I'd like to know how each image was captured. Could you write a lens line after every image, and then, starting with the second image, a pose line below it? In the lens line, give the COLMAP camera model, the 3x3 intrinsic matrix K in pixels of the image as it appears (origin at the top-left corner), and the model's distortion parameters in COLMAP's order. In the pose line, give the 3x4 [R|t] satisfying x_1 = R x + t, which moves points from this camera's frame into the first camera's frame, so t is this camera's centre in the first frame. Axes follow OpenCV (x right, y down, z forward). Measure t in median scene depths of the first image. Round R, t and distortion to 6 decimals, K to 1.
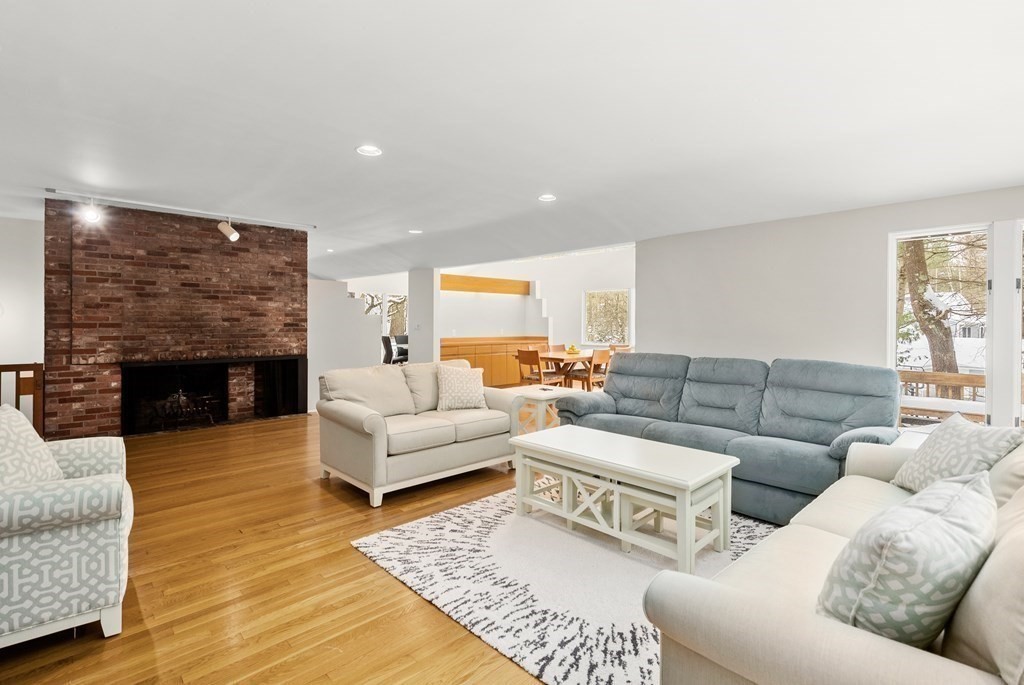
lens RADIAL K [[482.3, 0, 506.9], [0, 482.3, 335.5], [0, 0, 1]] dist [-0.002264, -0.000474]
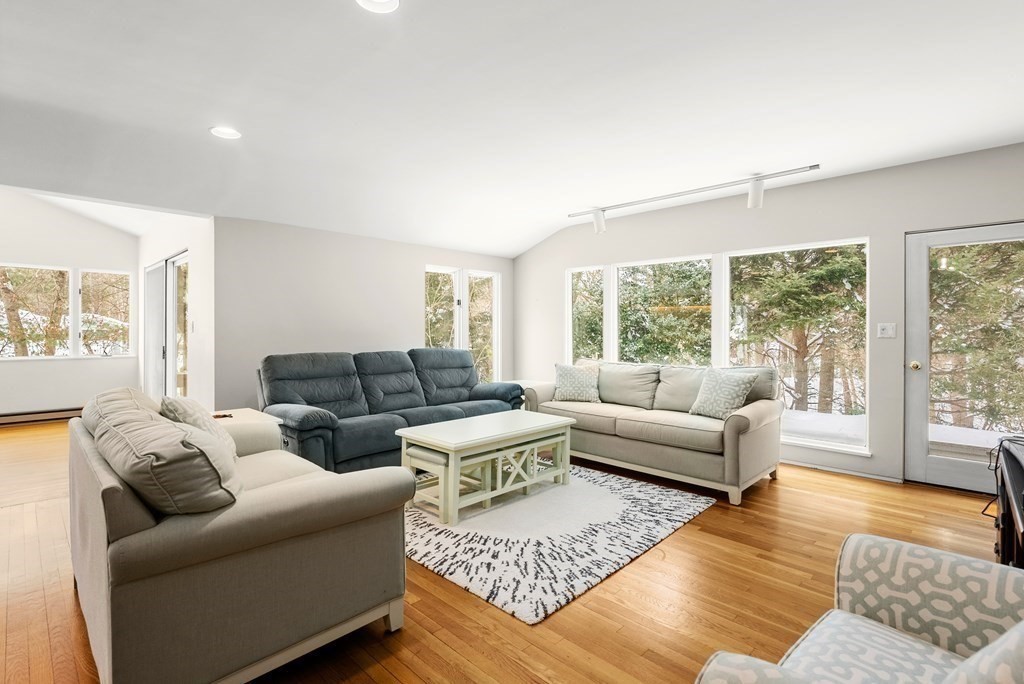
lens RADIAL K [[482.3, 0, 506.5], [0, 482.3, 334.5], [0, 0, 1]] dist [-0.002264, -0.000474]
pose [[-0.037432, -0.013480, 0.999208, -1.069530], [0.017111, 0.999754, 0.014128, -0.009939], [-0.999153, 0.017626, -0.037193, 1.097962]]
